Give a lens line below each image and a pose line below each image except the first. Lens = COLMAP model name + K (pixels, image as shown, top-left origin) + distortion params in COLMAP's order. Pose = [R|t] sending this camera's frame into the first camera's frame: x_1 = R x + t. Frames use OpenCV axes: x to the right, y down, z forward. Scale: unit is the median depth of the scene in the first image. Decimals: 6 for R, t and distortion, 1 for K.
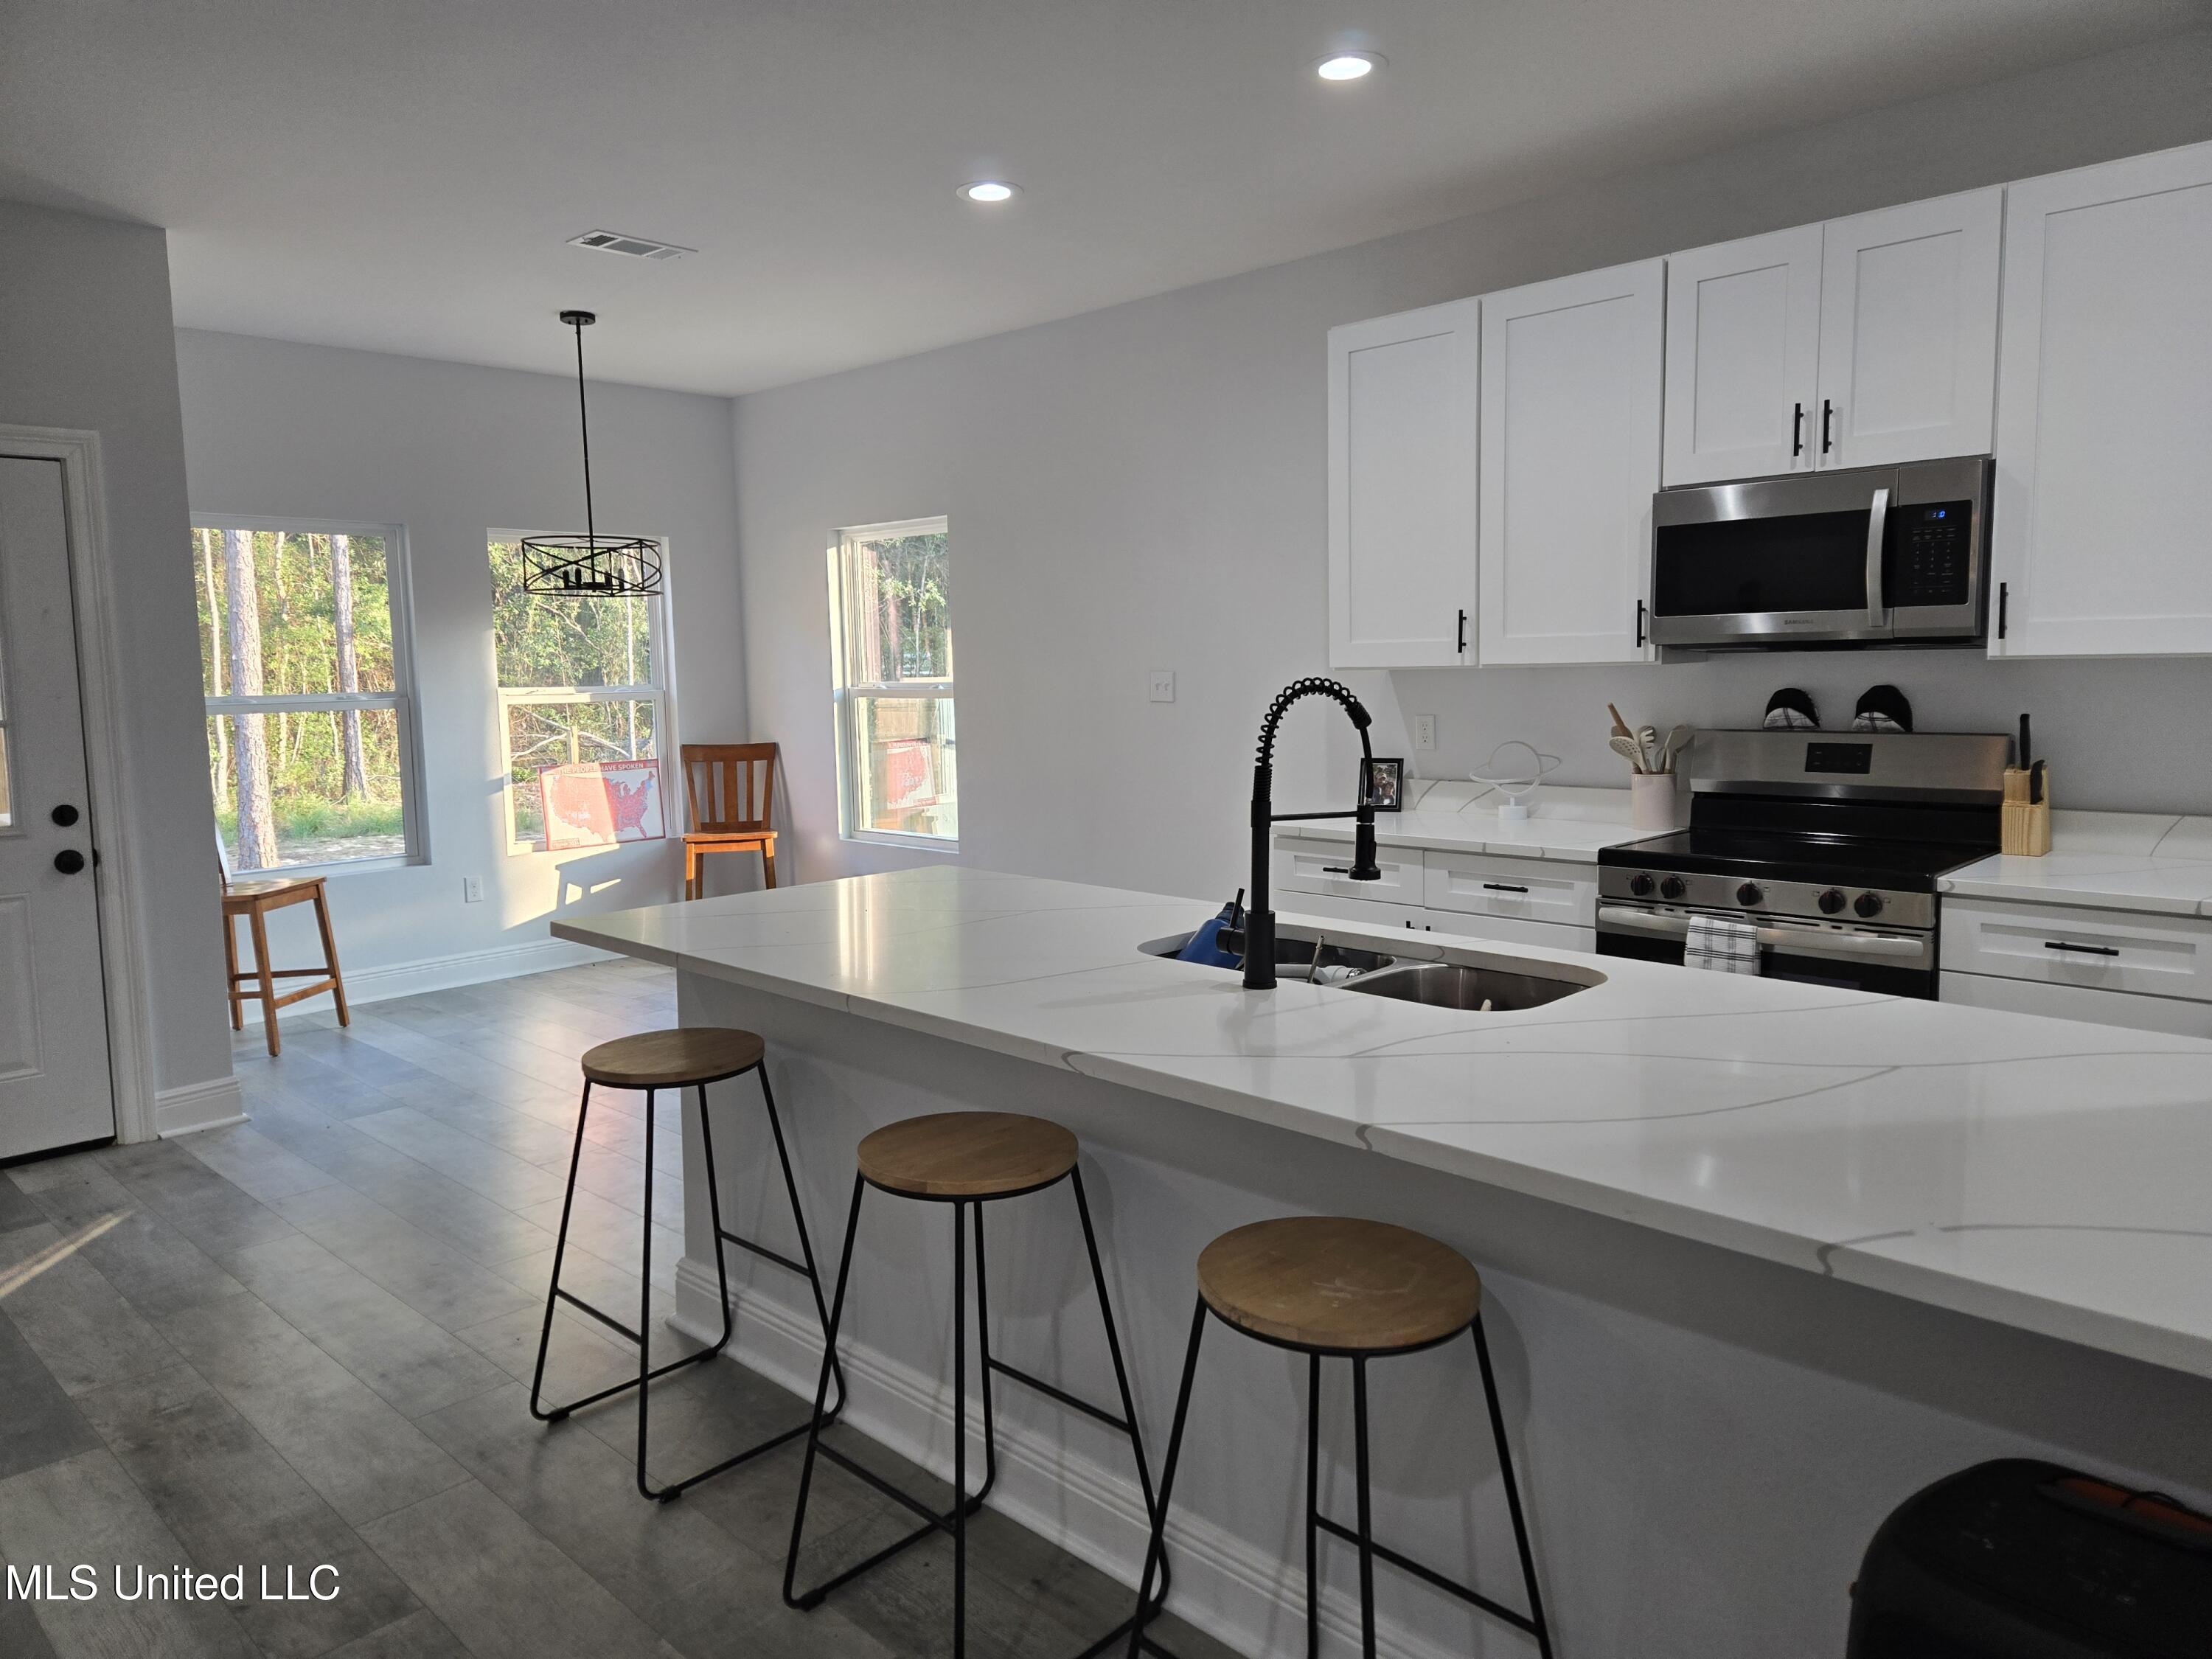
lens RADIAL K [[1473.4, 0, 1091.2], [0, 1473.4, 798.6], [0, 0, 1]] dist [0.082410, -0.062608]
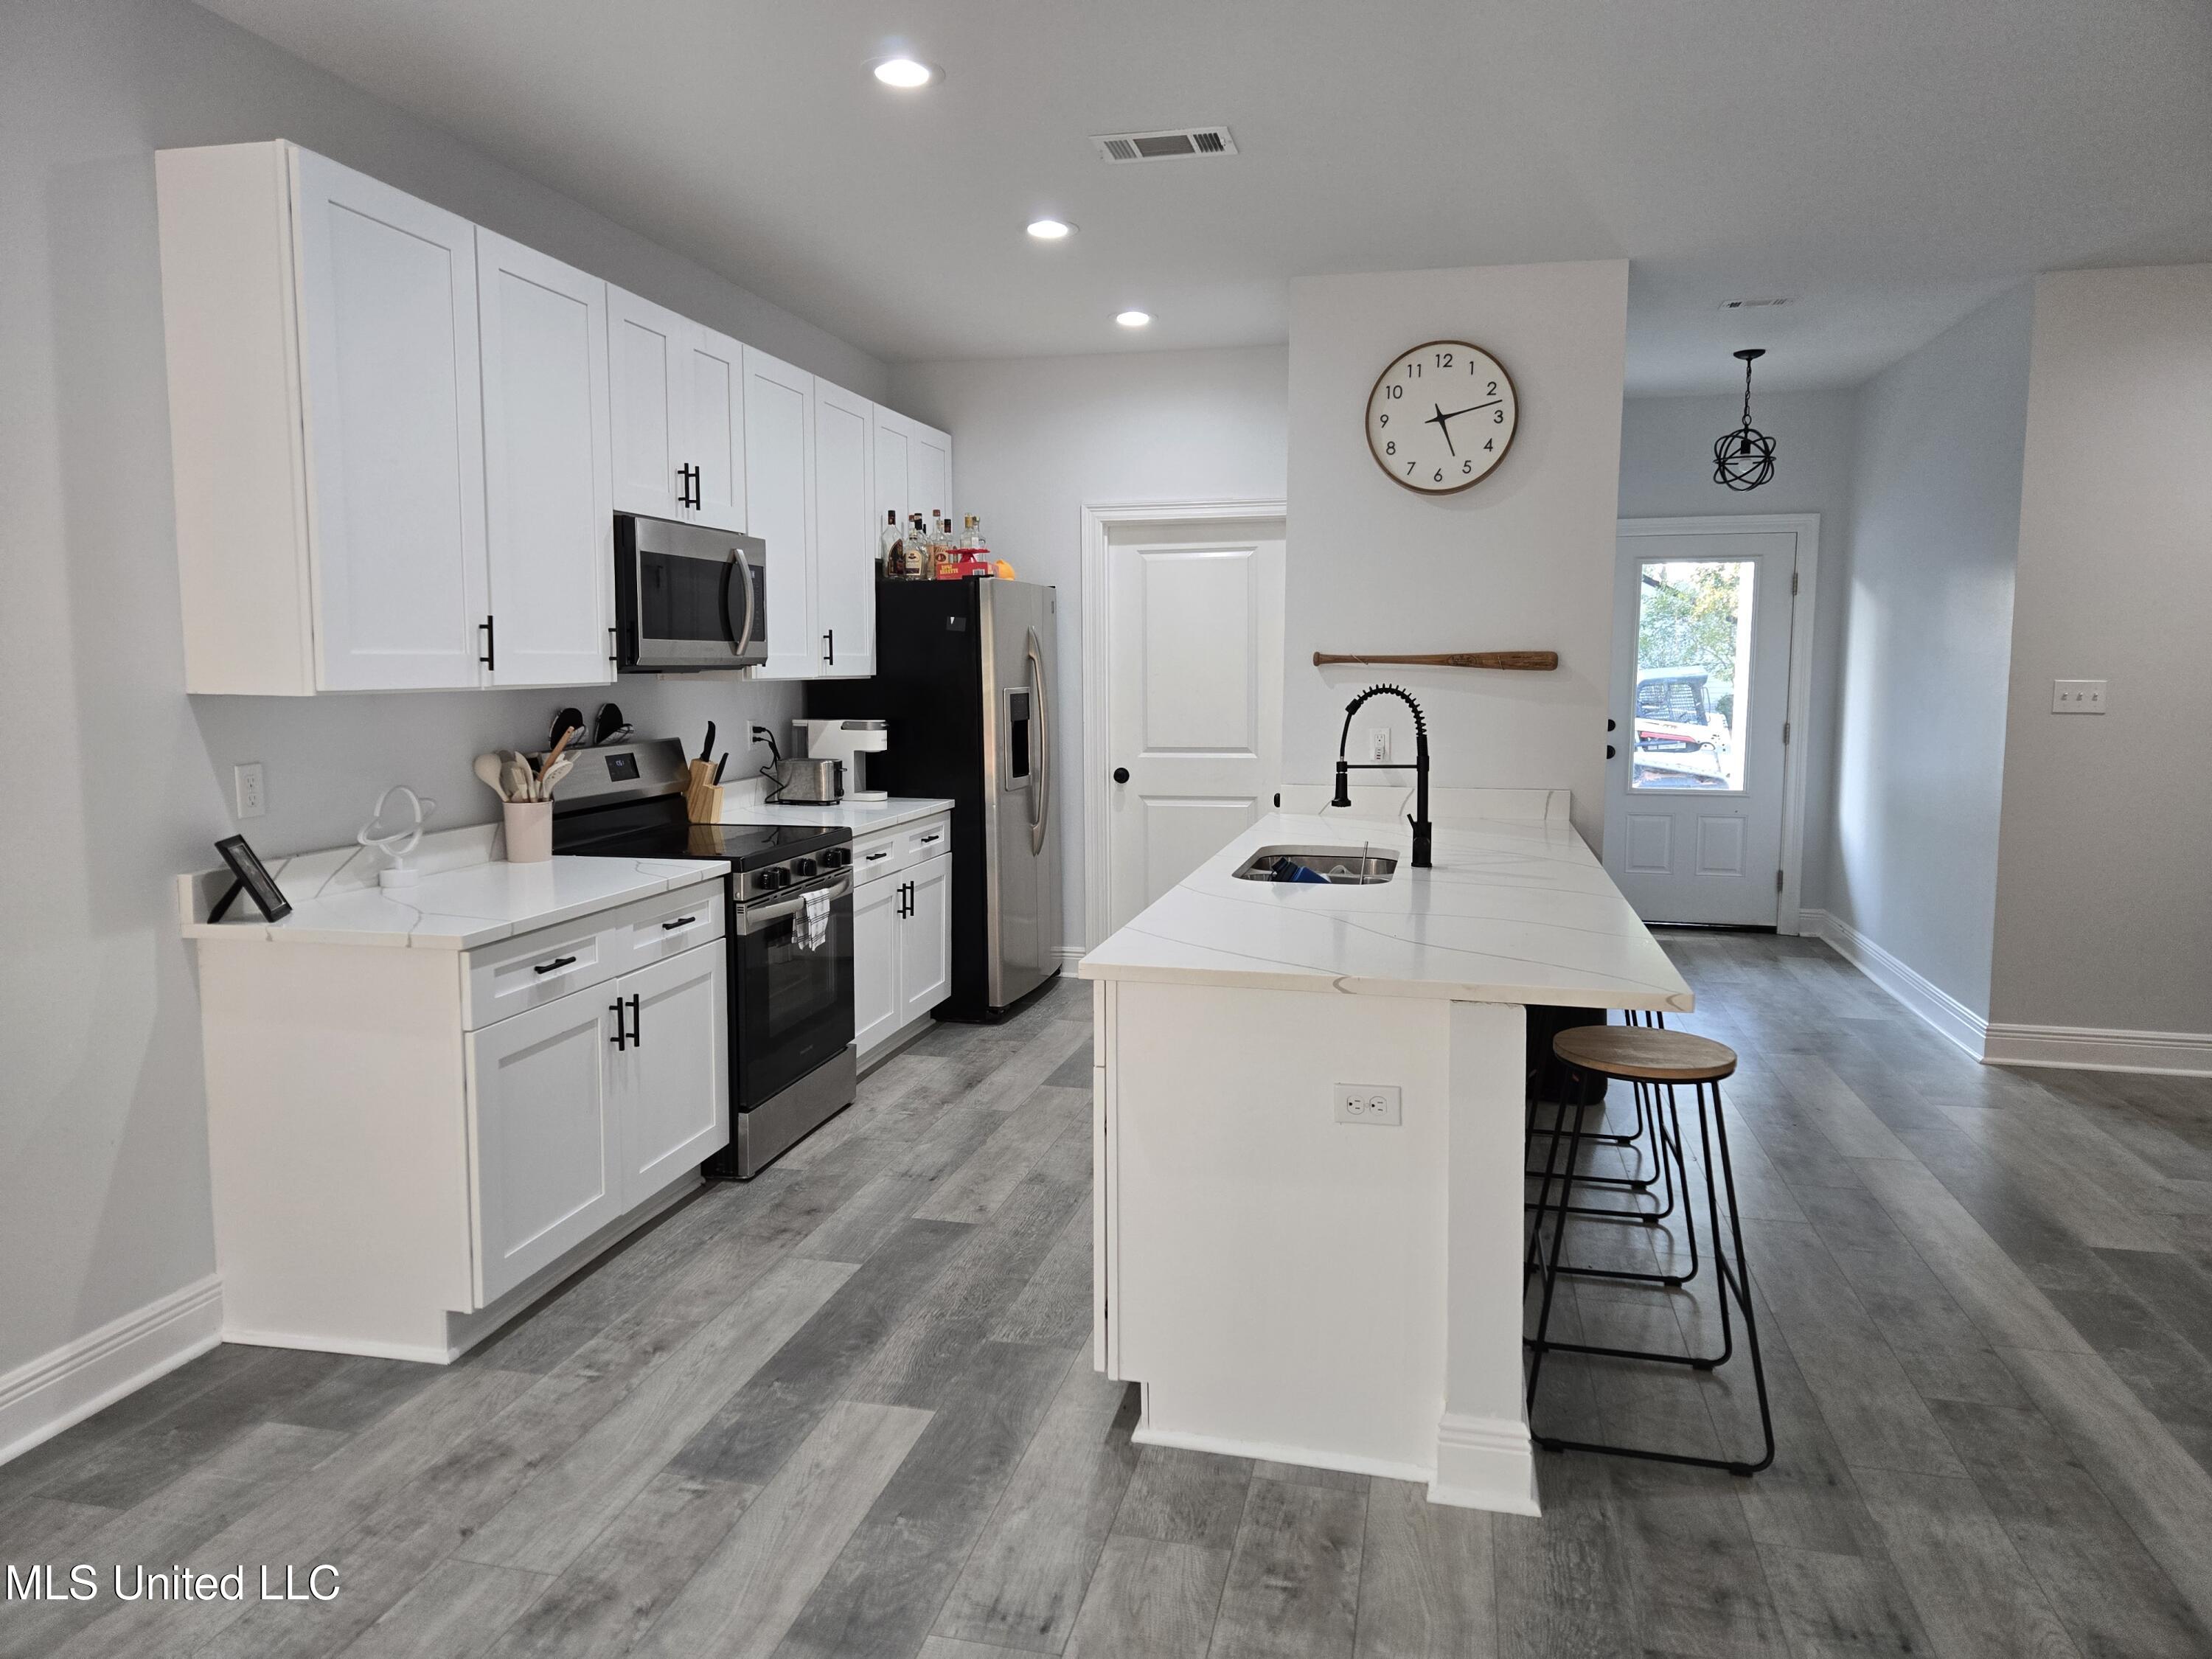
lens RADIAL K [[1473.4, 0, 1102.3], [0, 1473.4, 807.7], [0, 0, 1]] dist [0.082410, -0.062608]
pose [[-0.515026, -0.068602, 0.854425, -0.751303], [0.087885, 0.987313, 0.132247, -0.128973], [-0.852657, 0.143202, -0.502463, 1.422174]]
